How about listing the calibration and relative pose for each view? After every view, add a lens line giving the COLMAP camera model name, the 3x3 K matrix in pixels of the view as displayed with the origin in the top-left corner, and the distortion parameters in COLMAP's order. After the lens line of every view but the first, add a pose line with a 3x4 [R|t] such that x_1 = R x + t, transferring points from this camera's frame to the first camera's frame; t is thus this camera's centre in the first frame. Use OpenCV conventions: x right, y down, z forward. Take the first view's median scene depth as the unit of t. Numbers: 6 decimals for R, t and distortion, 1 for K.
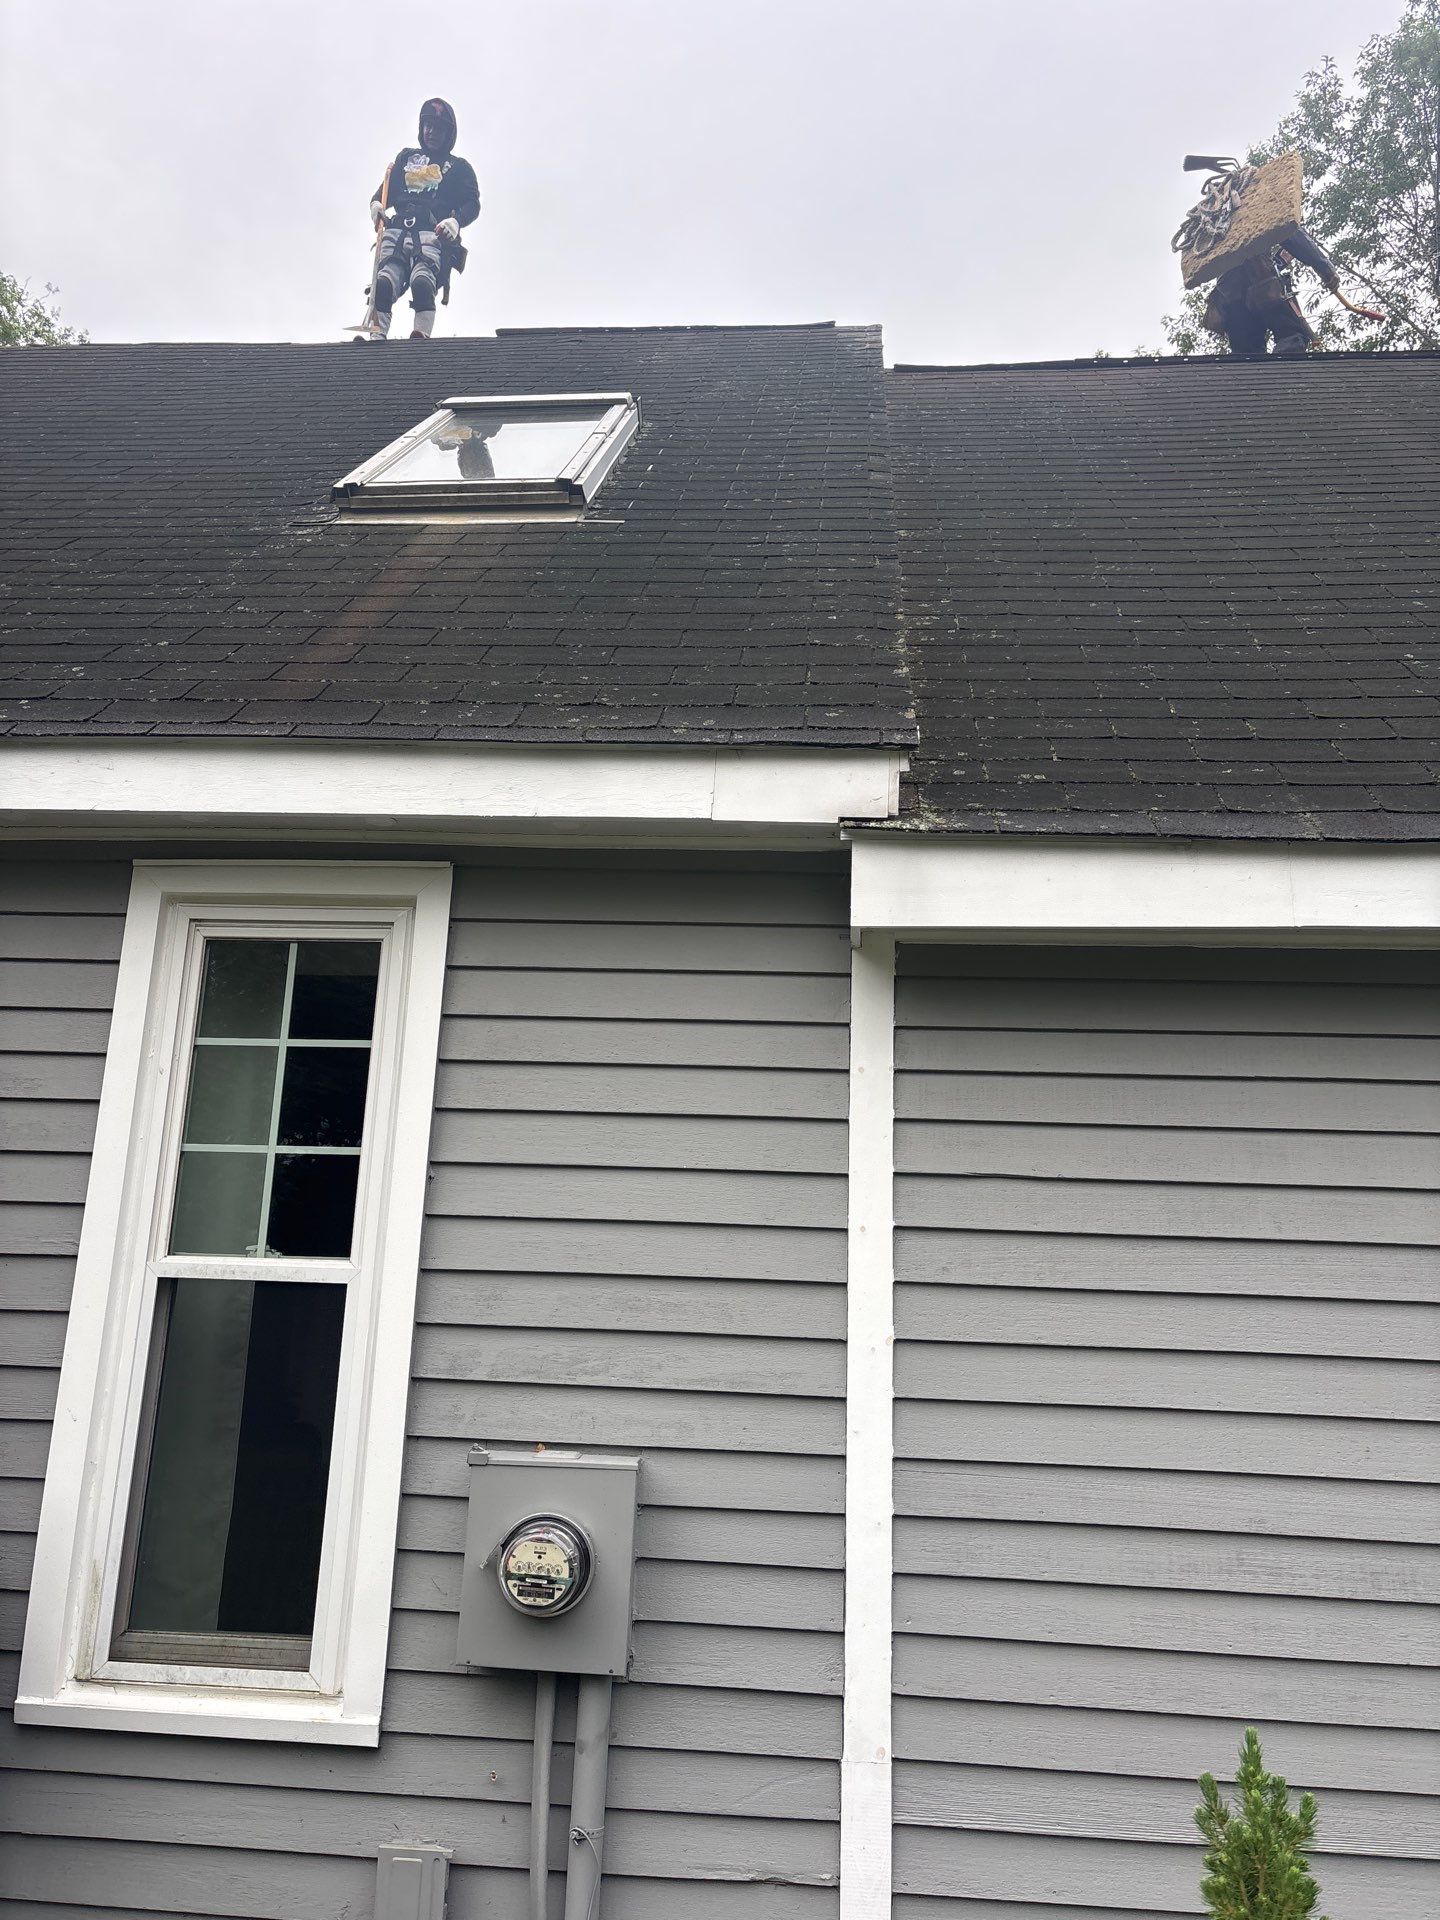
lens RADIAL K [[1448.3, 0, 724.5], [0, 1448.3, 954.5], [0, 0, 1]] dist [0.061357, -0.063490]
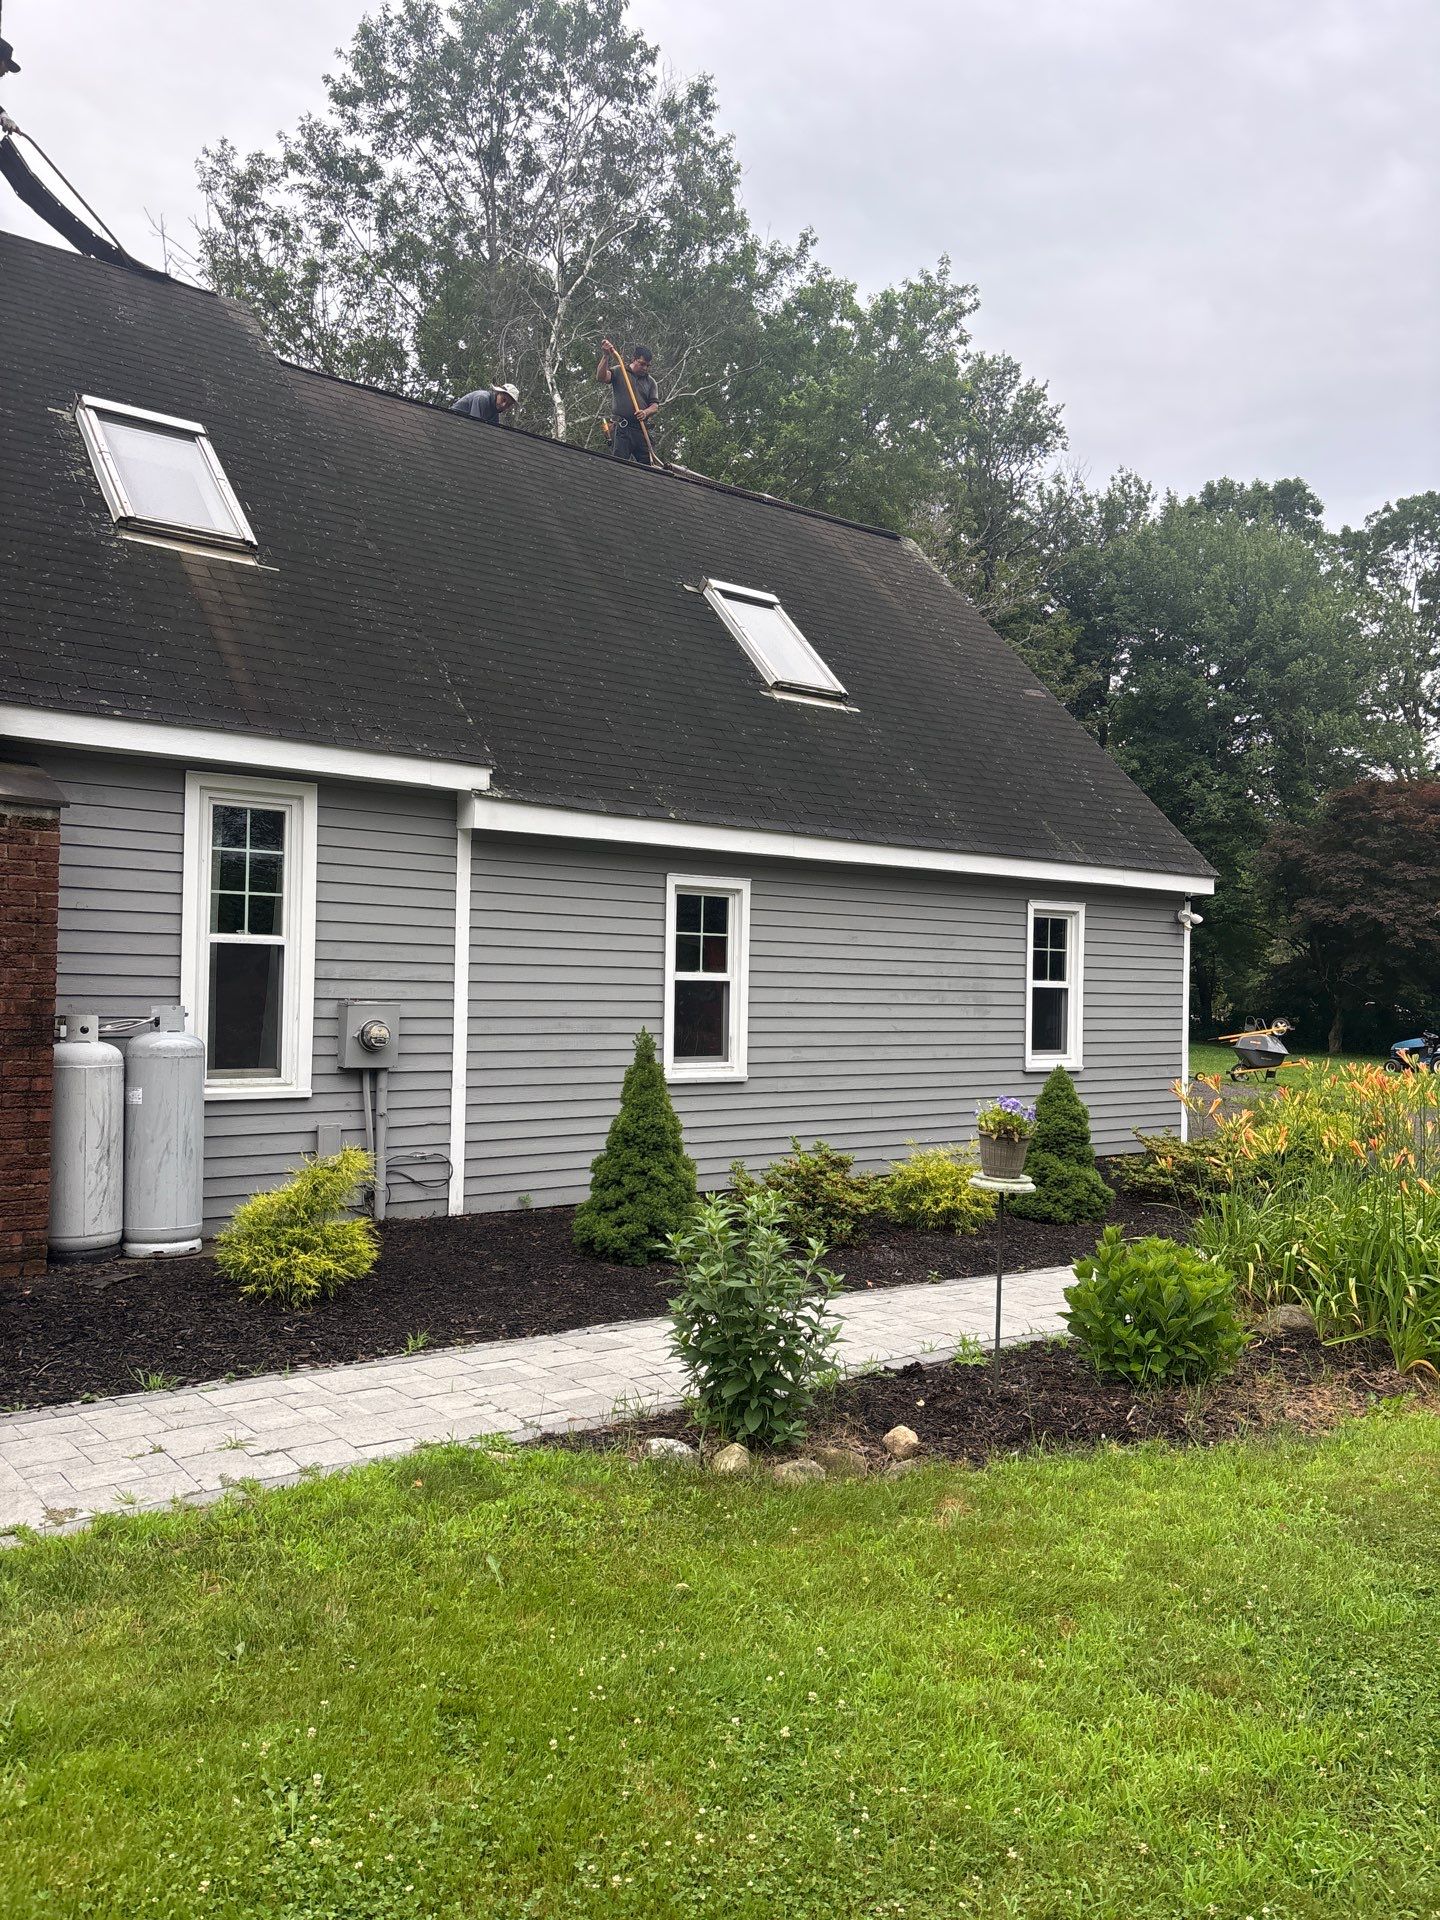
lens RADIAL K [[1448.3, 0, 730.0], [0, 1448.3, 972.0], [0, 0, 1]] dist [0.061357, -0.063490]
pose [[0.732015, -0.014808, 0.681128, -1.483741], [-0.158143, 0.968763, 0.191019, -0.365813], [-0.662680, -0.247544, 0.706807, -1.443479]]
